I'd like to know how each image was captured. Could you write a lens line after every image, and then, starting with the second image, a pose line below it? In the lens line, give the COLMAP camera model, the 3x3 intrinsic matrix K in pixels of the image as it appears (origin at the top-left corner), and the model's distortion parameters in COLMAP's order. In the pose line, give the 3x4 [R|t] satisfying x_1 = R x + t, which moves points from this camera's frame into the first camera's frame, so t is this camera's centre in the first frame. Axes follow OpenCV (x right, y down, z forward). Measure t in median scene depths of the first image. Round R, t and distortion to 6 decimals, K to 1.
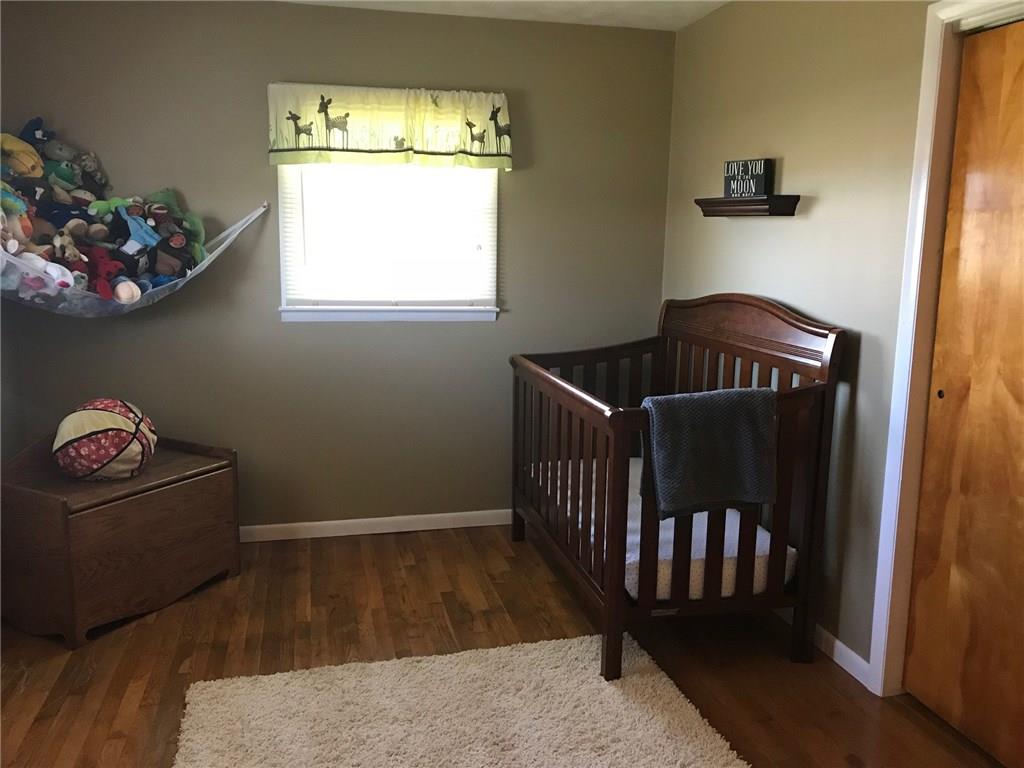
lens RADIAL K [[845.1, 0, 512.0], [0, 845.1, 384.0], [0, 0, 1]] dist [0.011972, 0.007359]
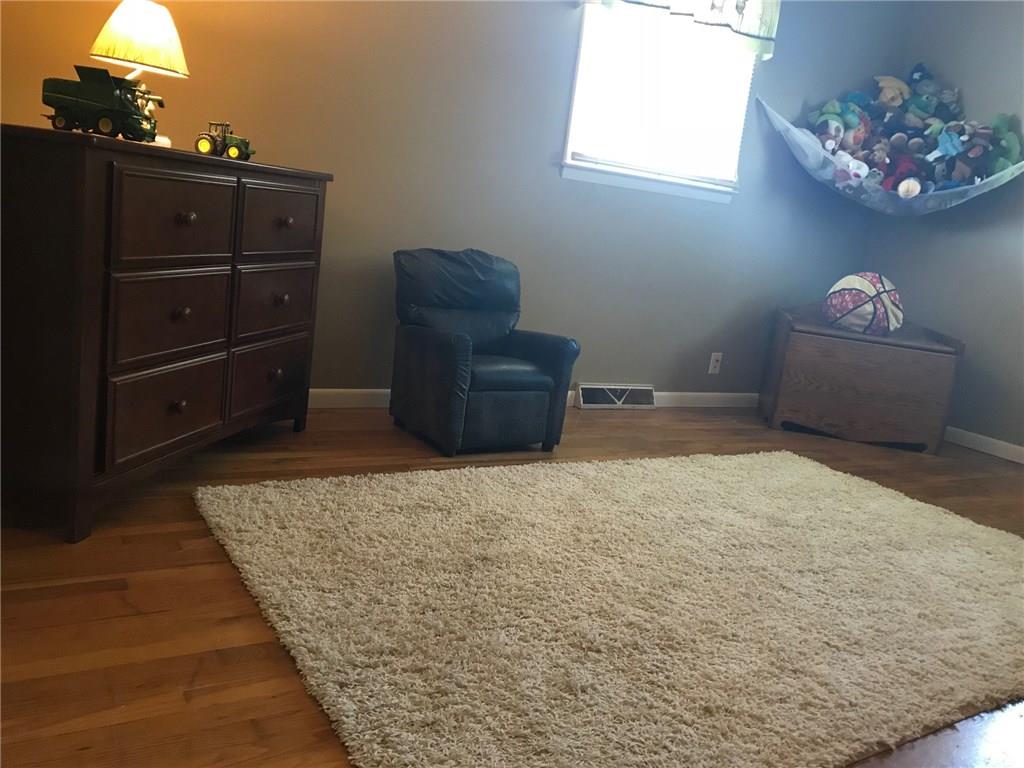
lens RADIAL K [[845.1, 0, 512.0], [0, 845.1, 384.0], [0, 0, 1]] dist [0.011972, 0.007359]
pose [[0.295812, 0.203328, -0.933356, 0.591958], [-0.274080, 0.954068, 0.120975, 0.174002], [0.915082, 0.220028, 0.337953, 0.111360]]
